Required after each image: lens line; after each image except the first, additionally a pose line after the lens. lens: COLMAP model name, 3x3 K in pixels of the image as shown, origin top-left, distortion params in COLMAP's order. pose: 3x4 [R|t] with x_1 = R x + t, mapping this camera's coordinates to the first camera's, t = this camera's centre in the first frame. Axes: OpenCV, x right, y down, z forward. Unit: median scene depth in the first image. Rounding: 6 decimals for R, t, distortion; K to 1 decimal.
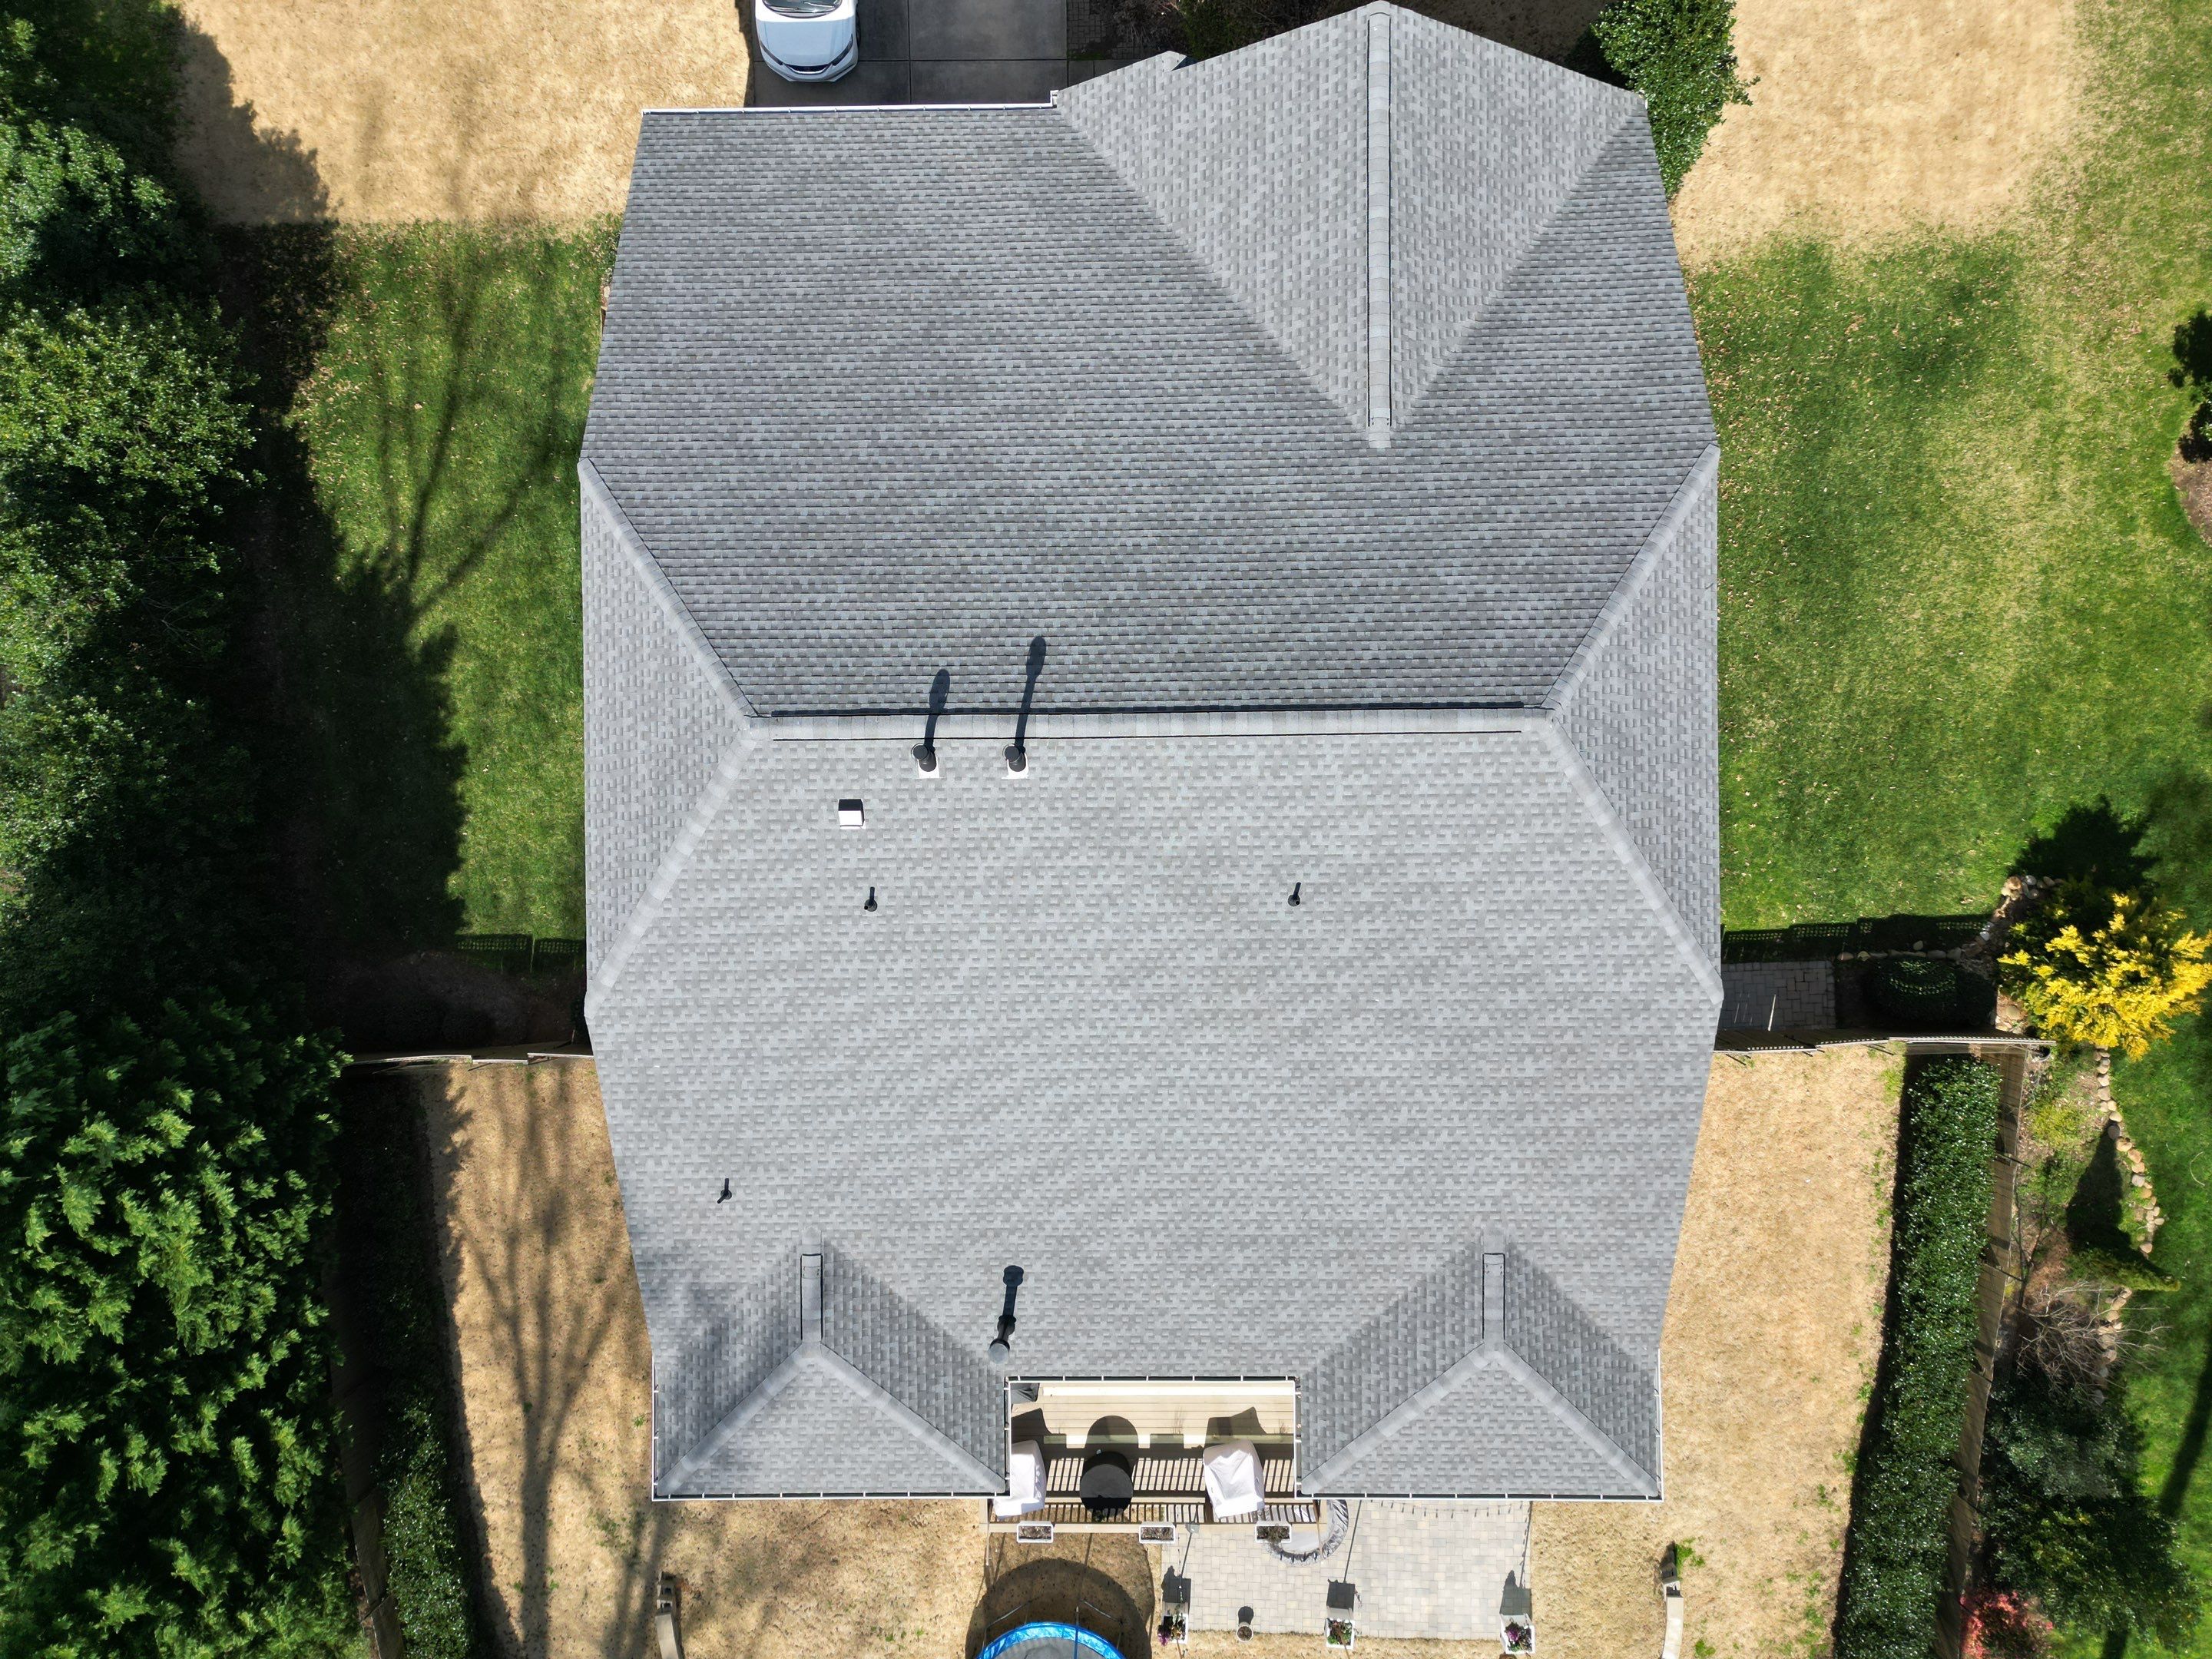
lens RADIAL K [[1544.2, 0, 1106.0], [0, 1544.2, 829.5], [0, 0, 1]] dist [0.056720, -0.037474]
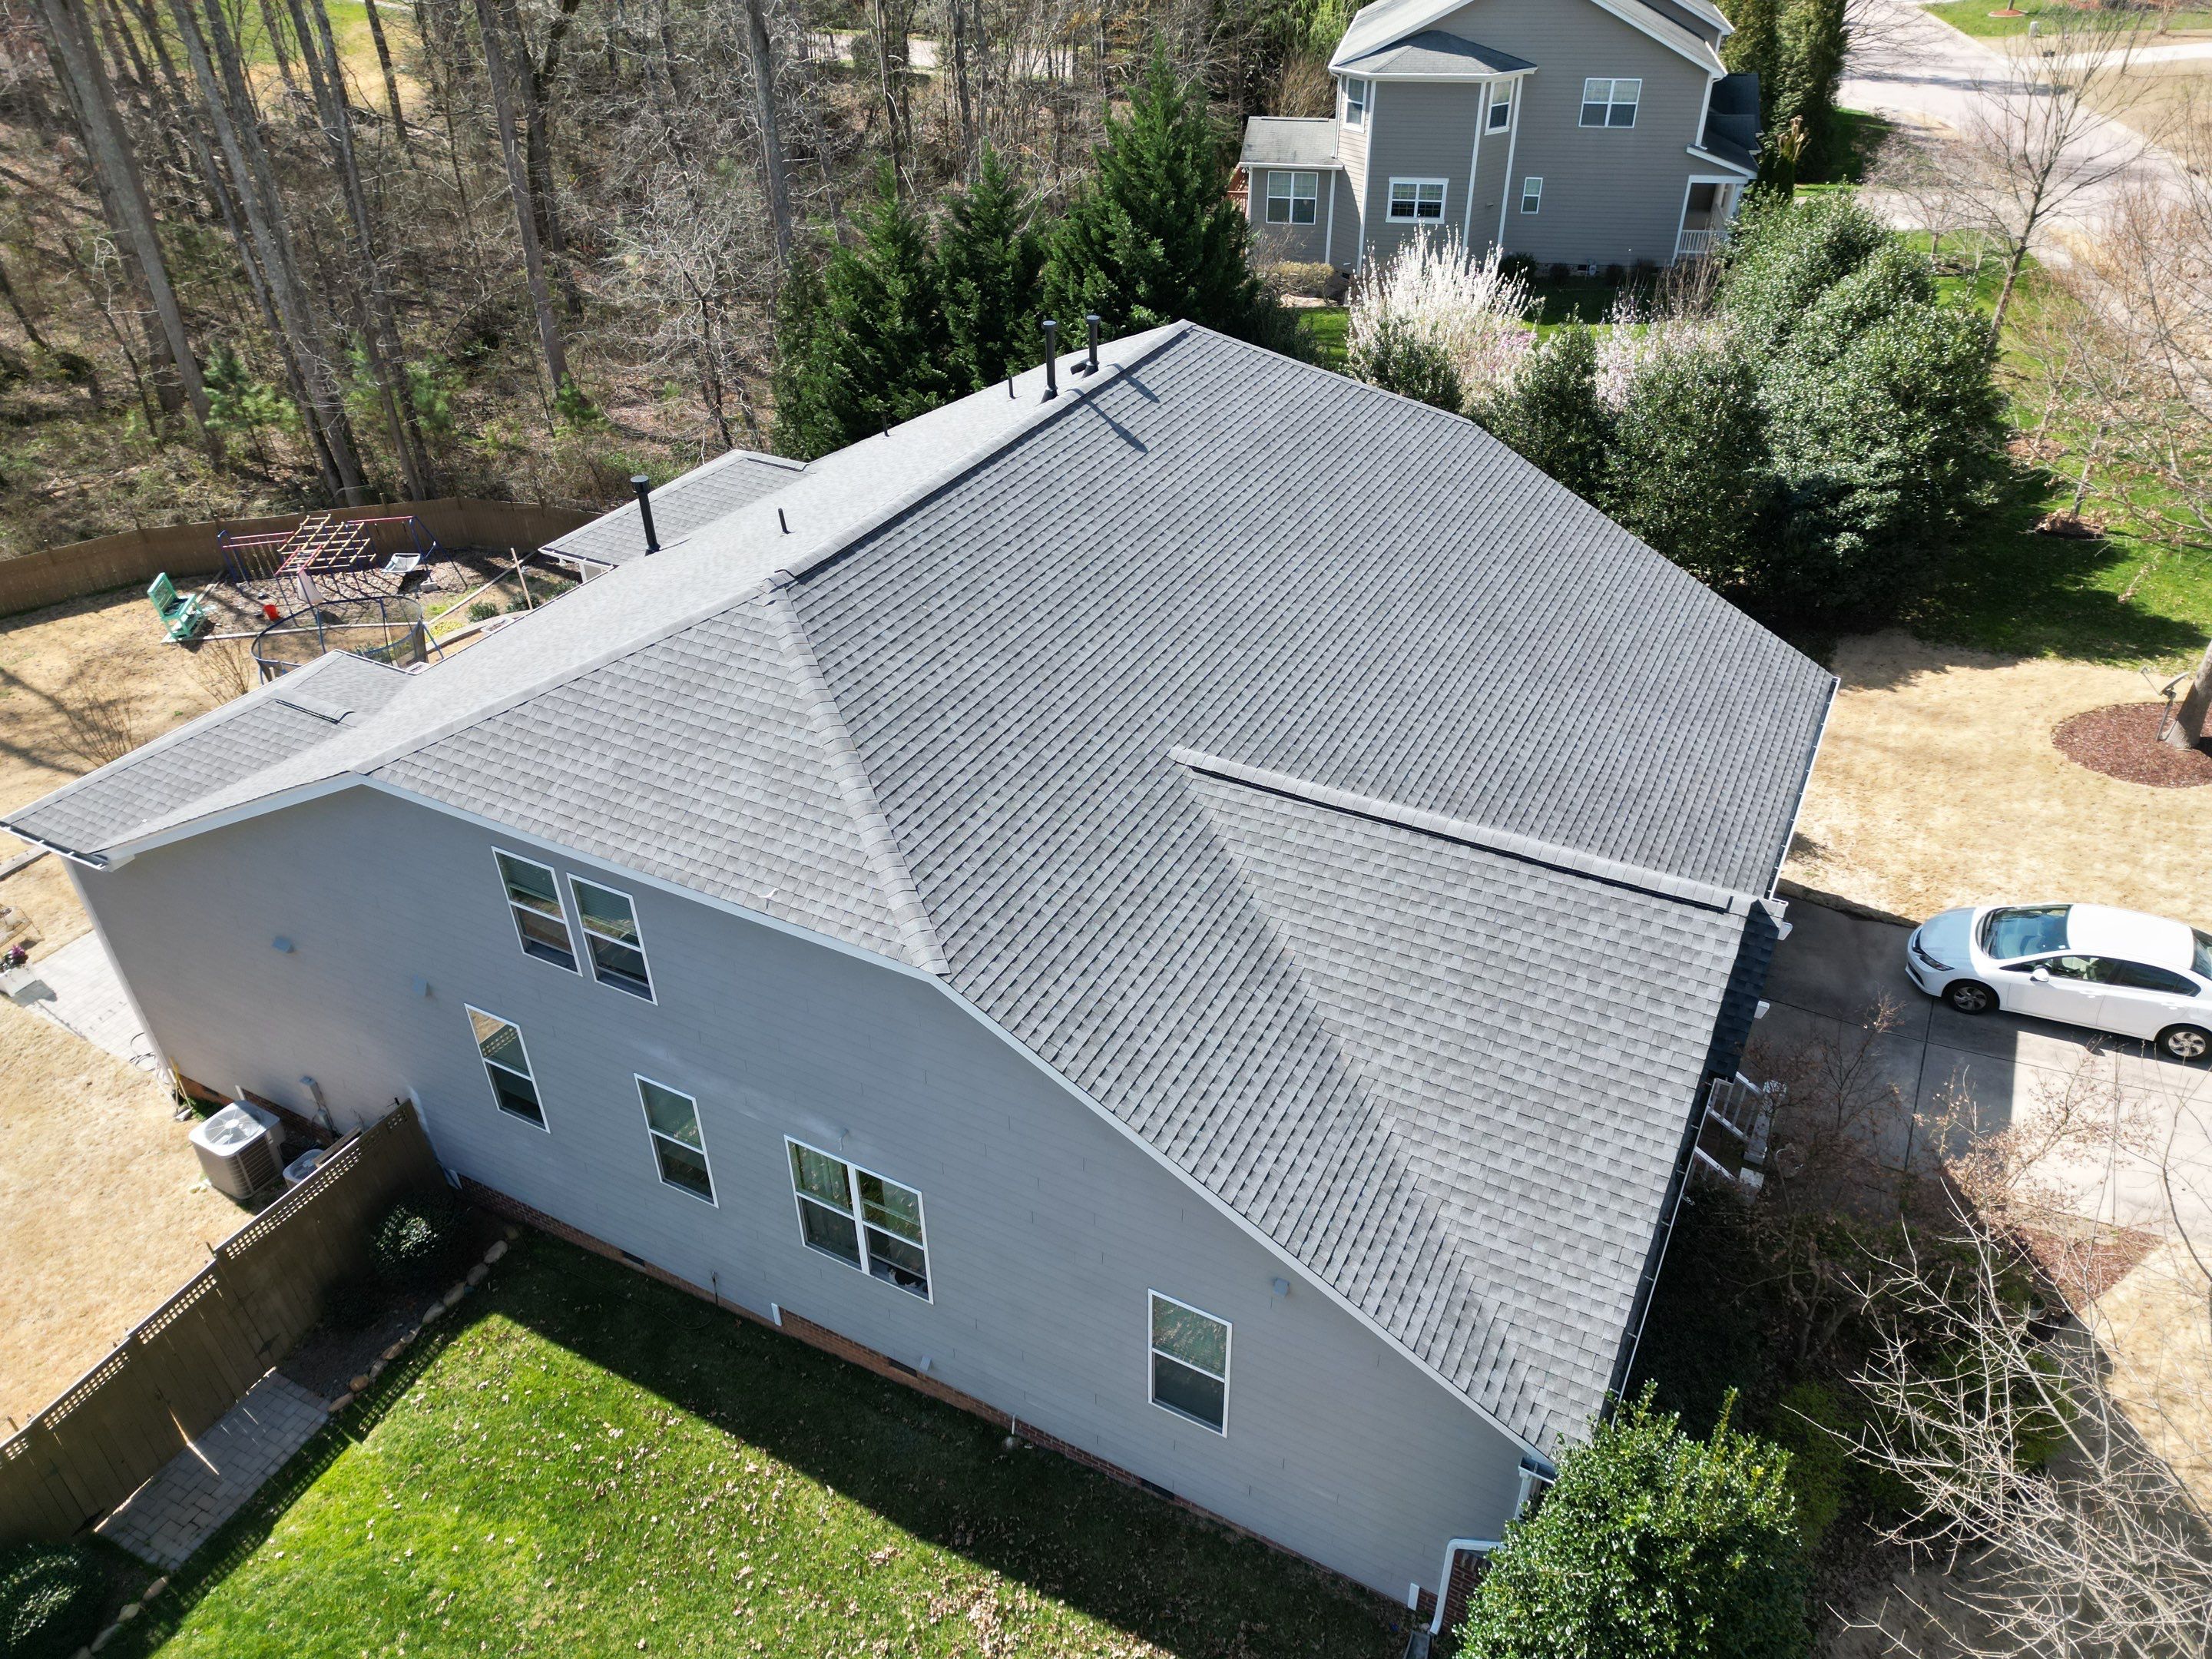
lens RADIAL K [[1544.2, 0, 1106.0], [0, 1544.2, 829.5], [0, 0, 1]] dist [0.056720, -0.037474]
pose [[-0.482984, 0.522565, -0.702604, 0.591024], [-0.875198, -0.262921, 0.406080, -0.421700], [0.027474, 0.811048, 0.584335, 0.434332]]
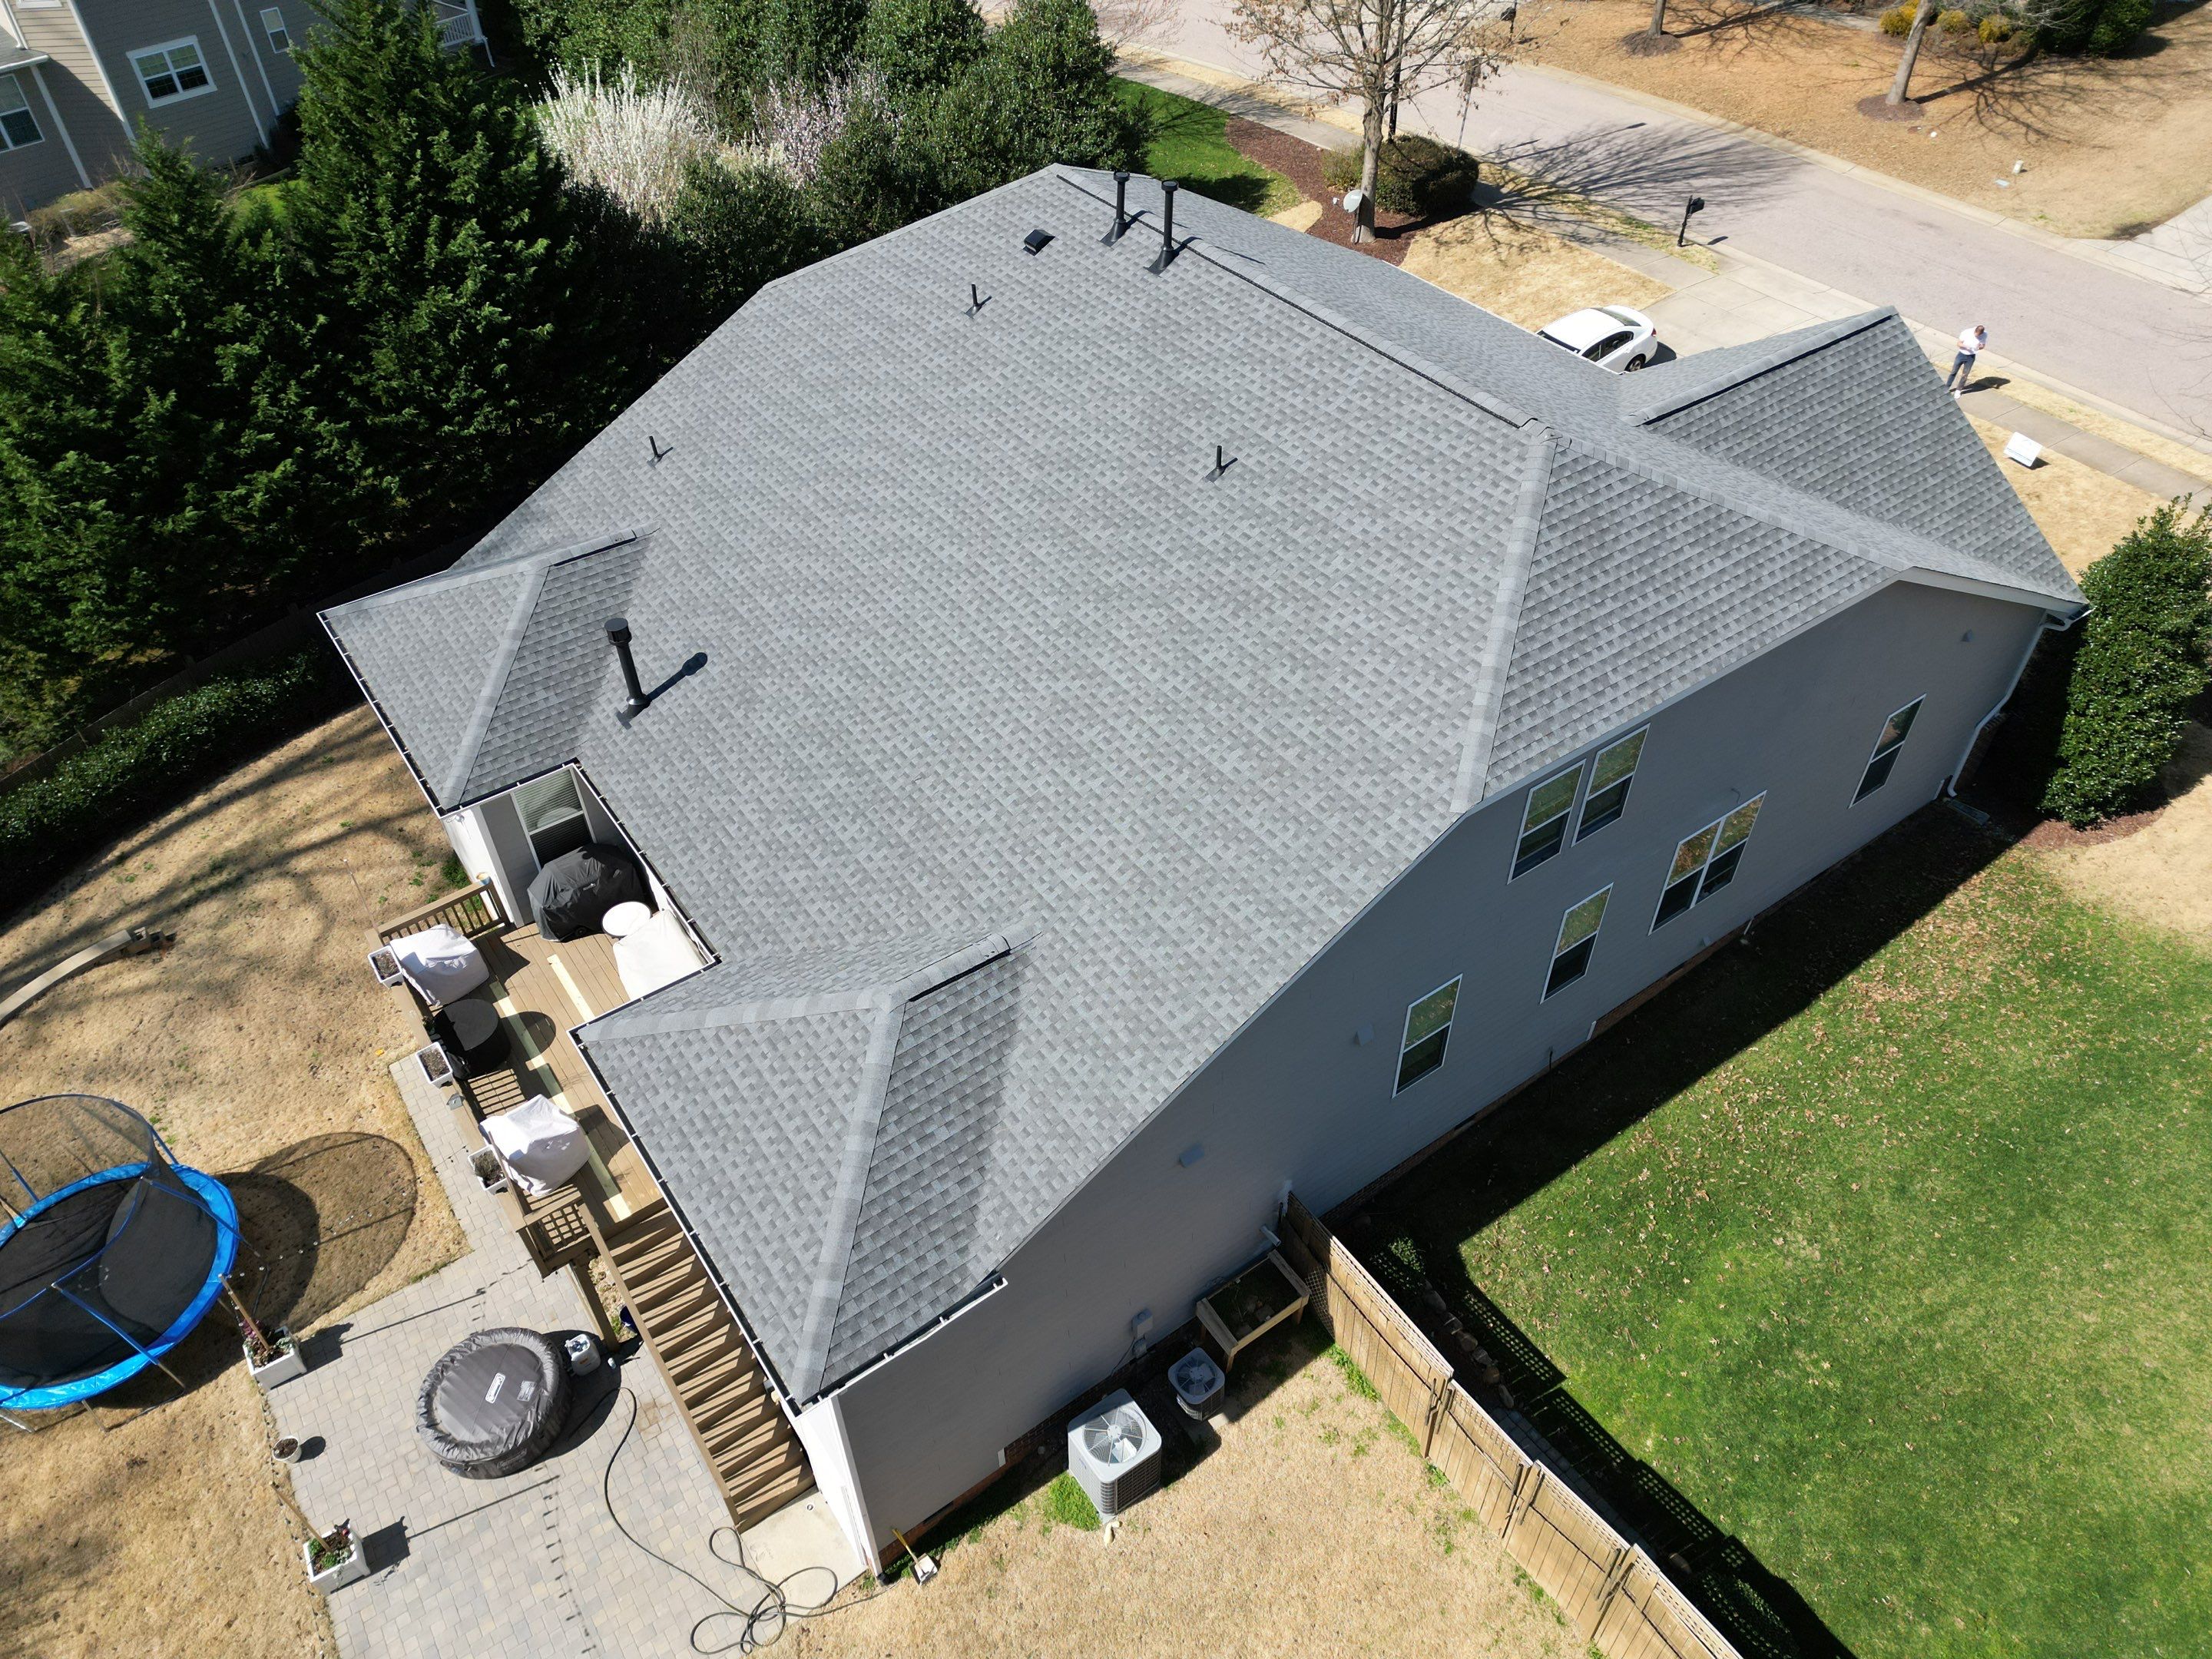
lens RADIAL K [[1544.2, 0, 1106.0], [0, 1544.2, 829.5], [0, 0, 1]] dist [0.056720, -0.037474]
pose [[0.573271, 0.575205, -0.583523, 0.558097], [-0.819346, 0.397469, -0.413148, 0.425134], [-0.005713, 0.714953, 0.699149, 0.368118]]
